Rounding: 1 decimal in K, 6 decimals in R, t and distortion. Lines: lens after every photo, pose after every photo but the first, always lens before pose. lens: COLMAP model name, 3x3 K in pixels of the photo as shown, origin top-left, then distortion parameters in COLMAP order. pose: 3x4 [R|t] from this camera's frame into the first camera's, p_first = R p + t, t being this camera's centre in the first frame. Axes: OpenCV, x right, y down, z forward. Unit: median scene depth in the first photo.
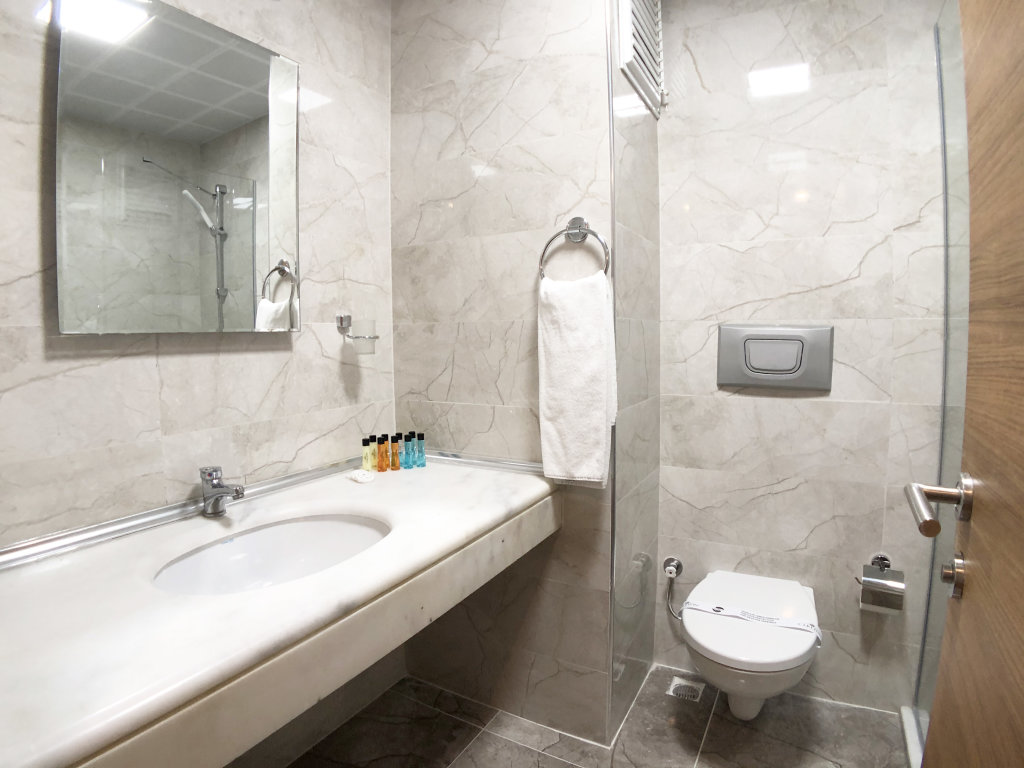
lens RADIAL K [[544.0, 0, 512.0], [0, 544.0, 384.0], [0, 0, 1]] dist [-0.132440, 0.025214]
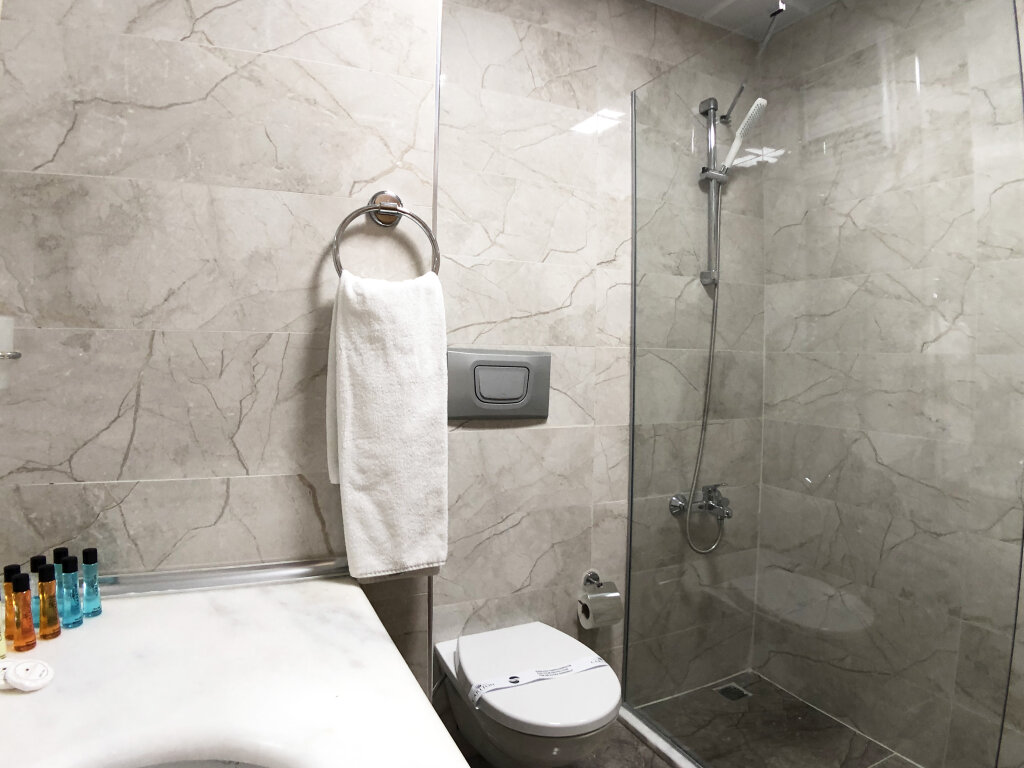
lens RADIAL K [[601.4, 0, 512.0], [0, 601.4, 366.3], [0, 0, 1]] dist [-0.108355, 0.000272]
pose [[0.590593, 0.010281, 0.806904, -0.359073], [0.050337, 0.997502, -0.049552, -0.032433], [-0.805398, 0.069882, 0.588600, 0.380684]]
